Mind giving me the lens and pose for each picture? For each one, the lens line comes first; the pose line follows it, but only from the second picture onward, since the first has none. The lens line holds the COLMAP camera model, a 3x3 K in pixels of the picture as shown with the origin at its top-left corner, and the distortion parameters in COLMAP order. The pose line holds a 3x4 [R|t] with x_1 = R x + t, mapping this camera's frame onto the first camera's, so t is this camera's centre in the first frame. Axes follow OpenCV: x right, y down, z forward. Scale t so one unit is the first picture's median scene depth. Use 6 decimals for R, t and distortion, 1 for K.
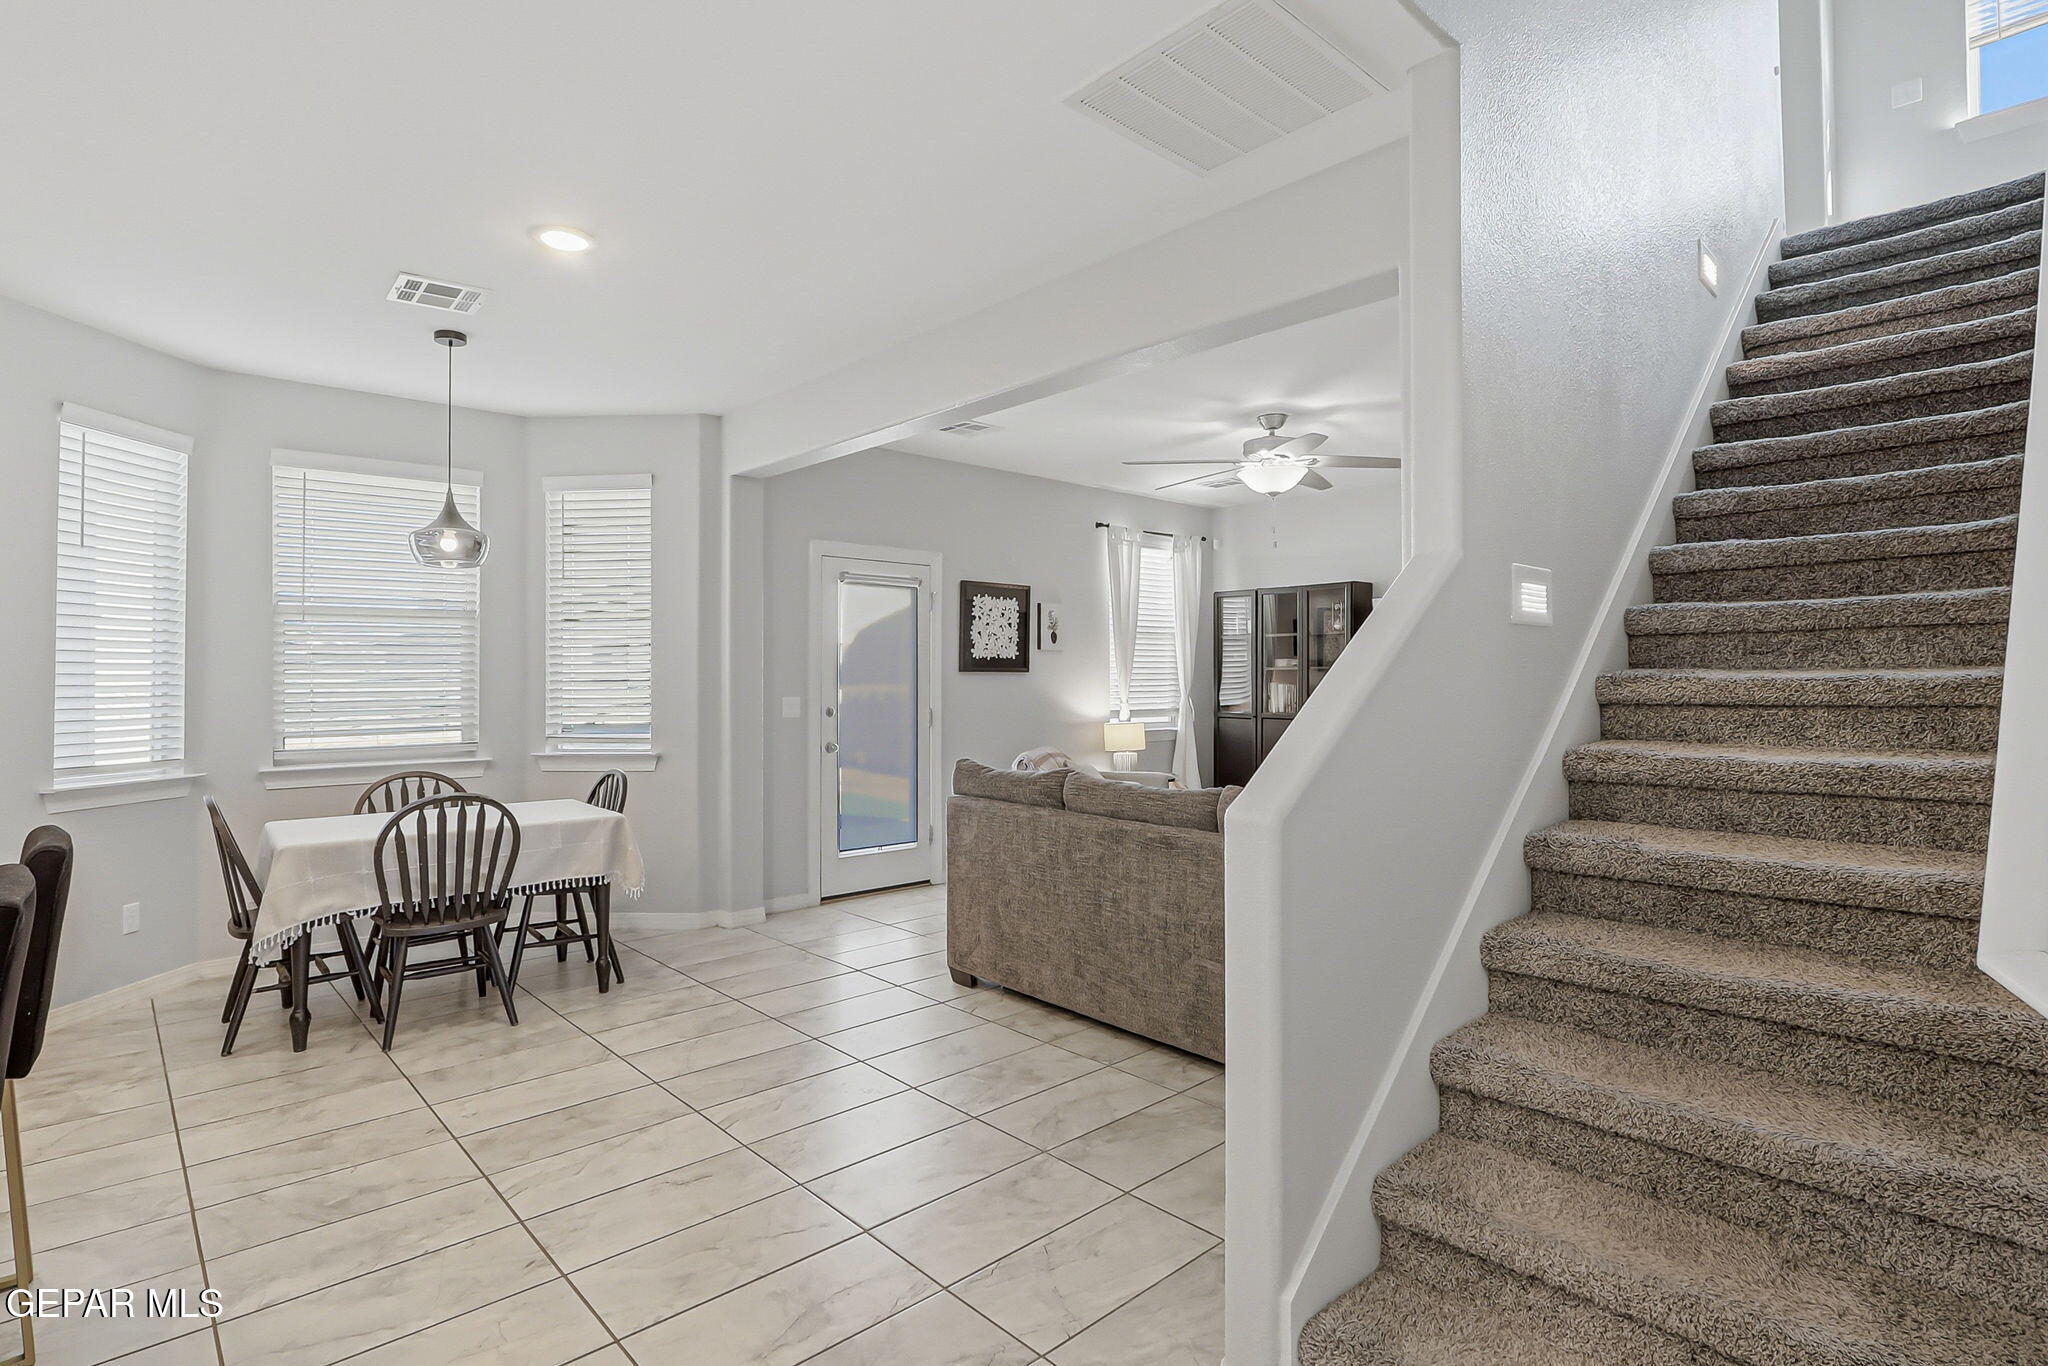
lens RADIAL K [[1019.6, 0, 996.6], [0, 1019.6, 661.4], [0, 0, 1]] dist [0.001184, 0.000307]
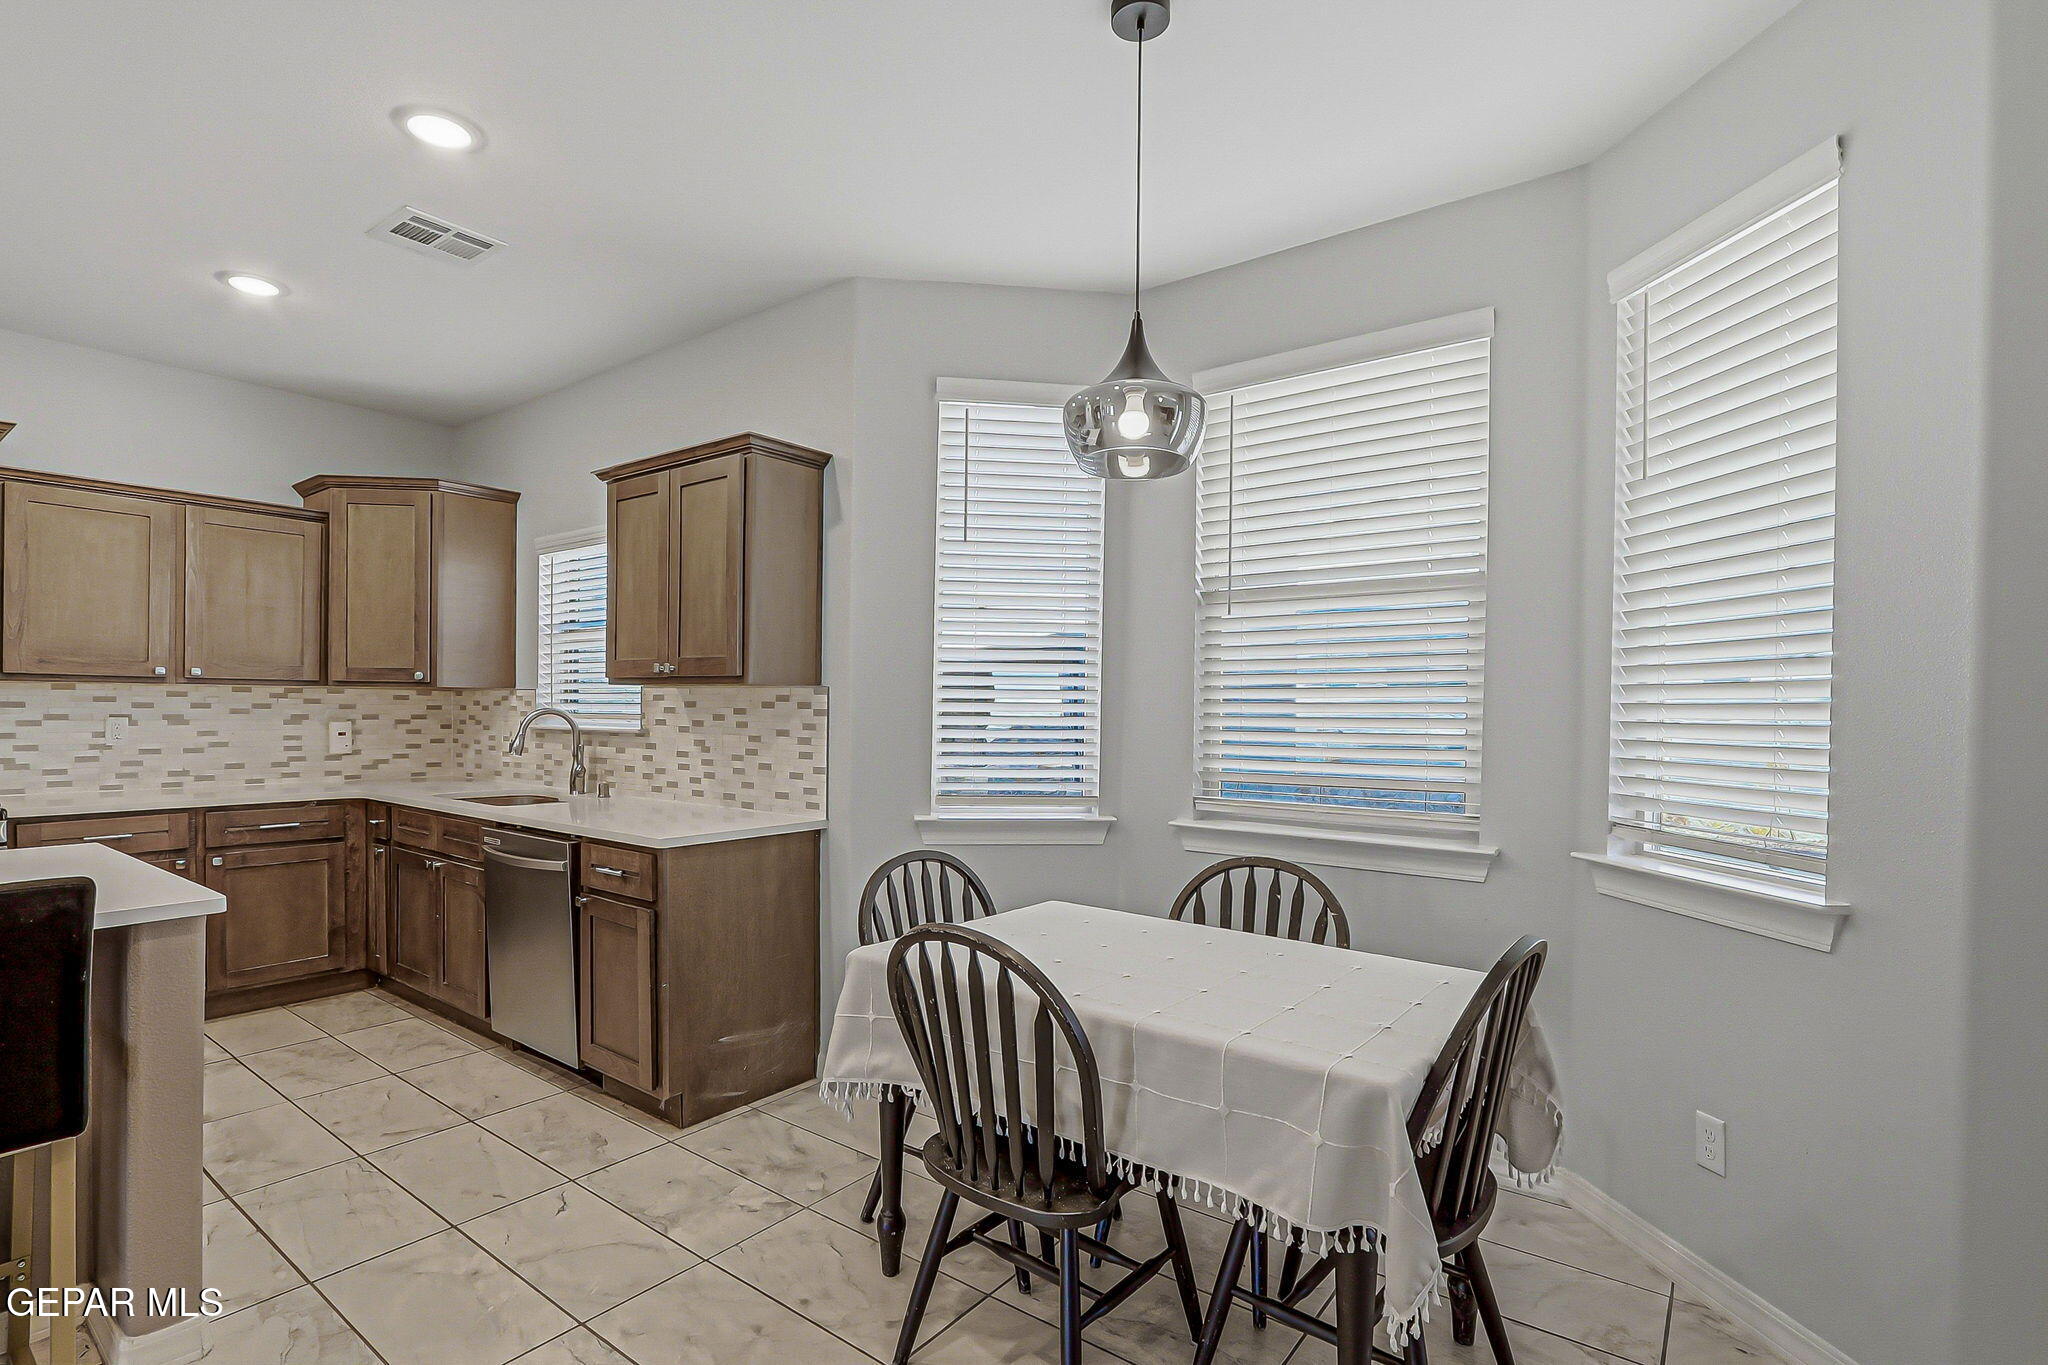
lens RADIAL K [[969.4, 0, 1013.9], [0, 969.4, 723.4], [0, 0, 1]] dist [-0.016988, 0.000652]
pose [[0.190784, 0.020607, -0.981416, -0.066323], [0.002248, 0.999768, 0.021429, 0.020301], [0.981629, -0.006294, 0.190694, 0.747064]]
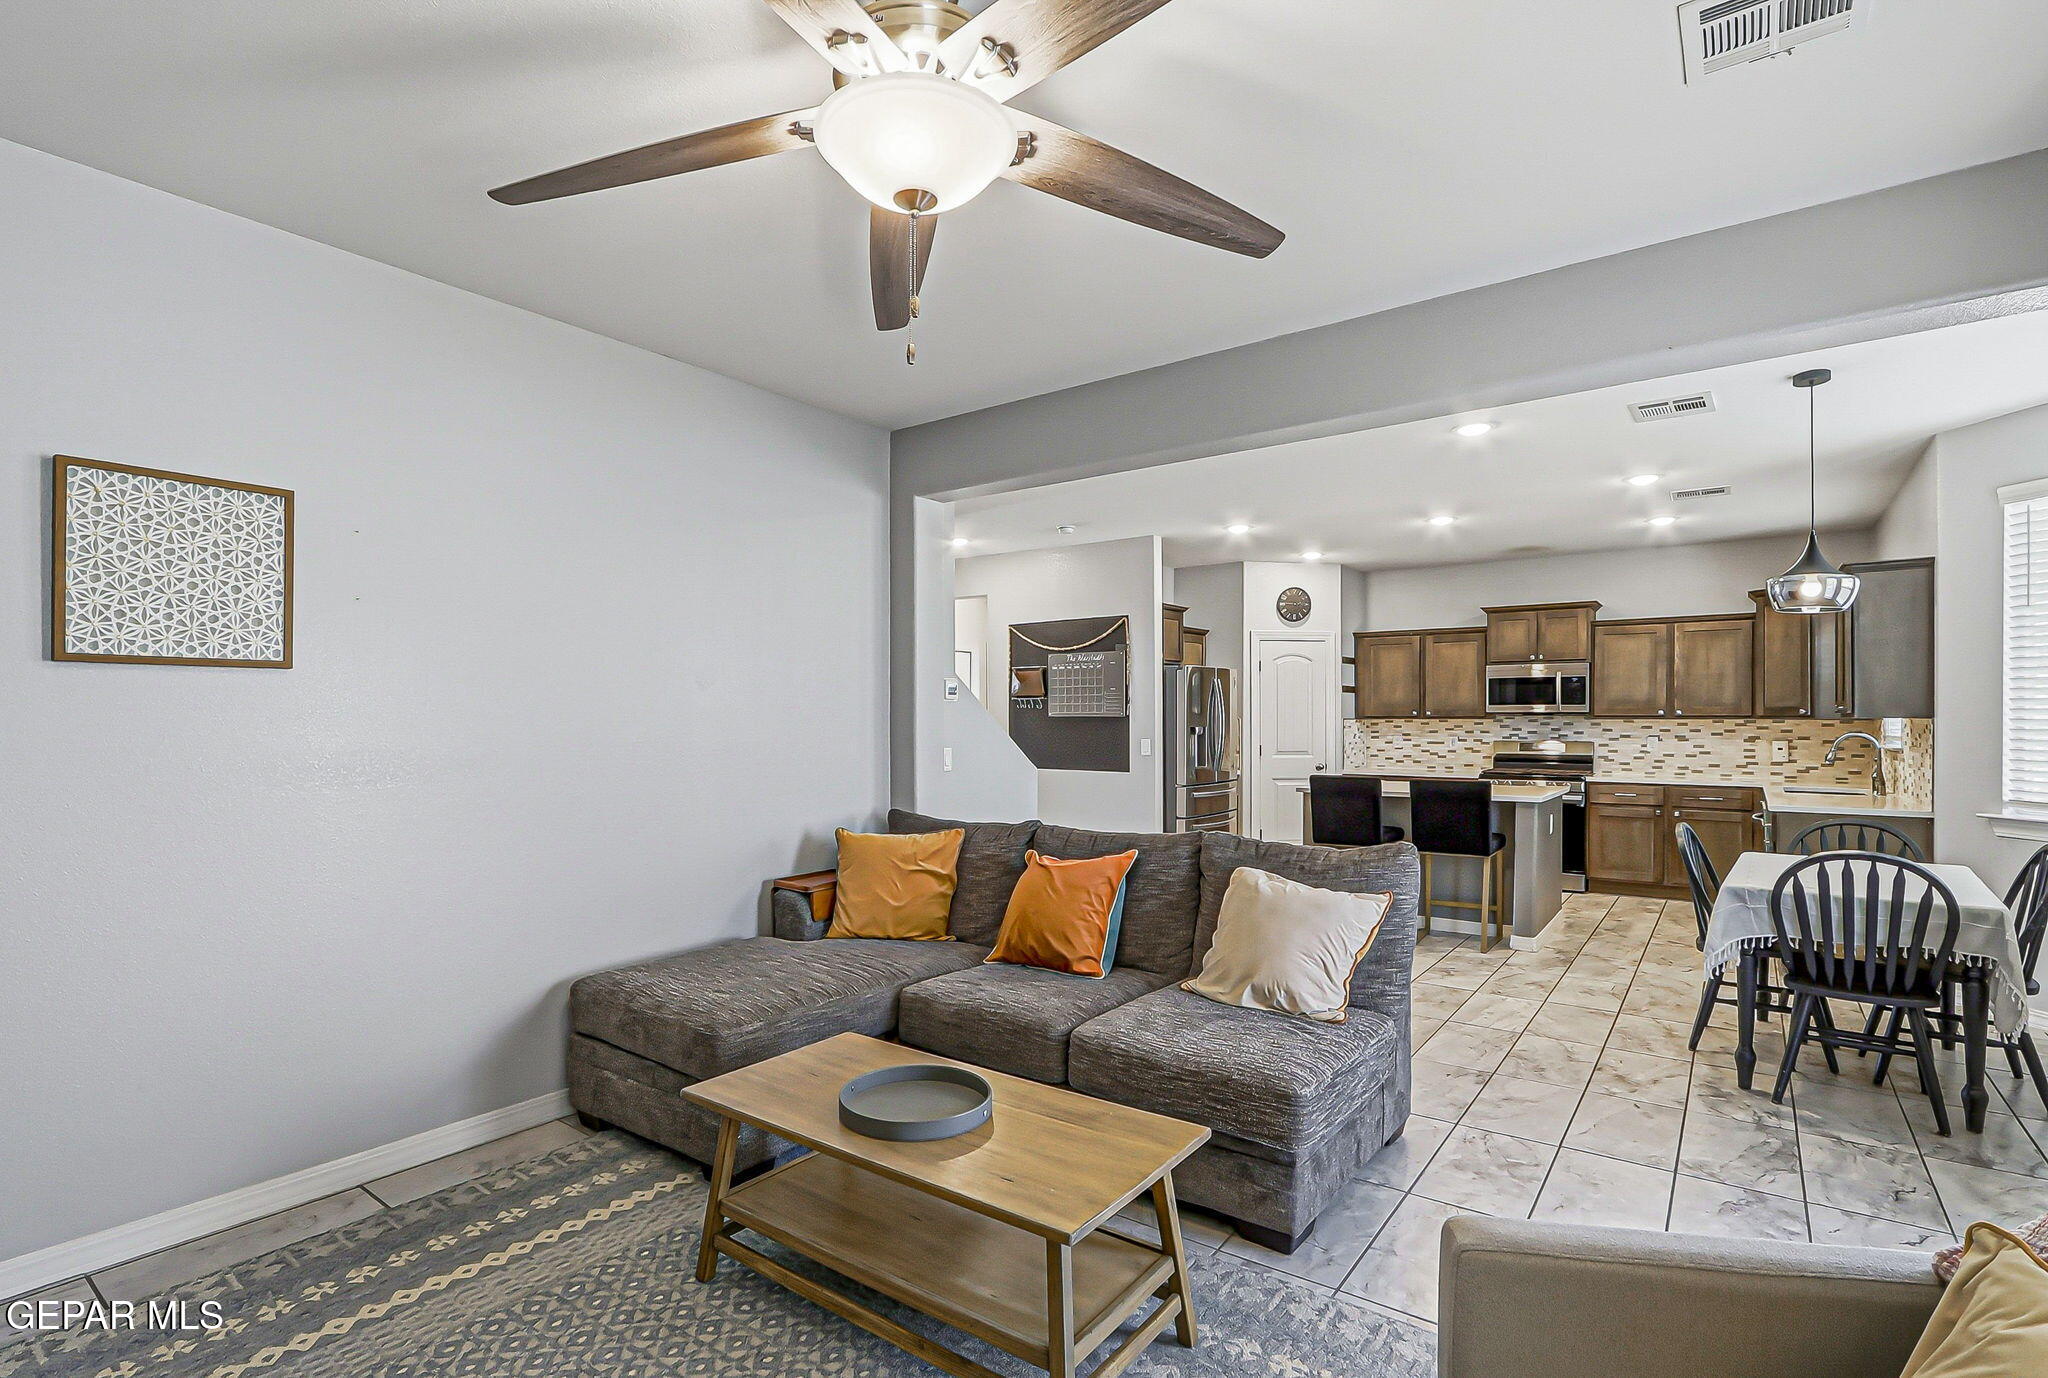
lens RADIAL K [[989.9, 0, 1012.3], [0, 989.9, 717.9], [0, 0, 1]] dist [0.002451, 0.000231]
pose [[-0.979505, 0.000593, -0.201418, 0.356607], [0.003723, 0.999878, -0.015158, 0.020466], [0.201385, -0.015597, -0.979388, 1.558043]]
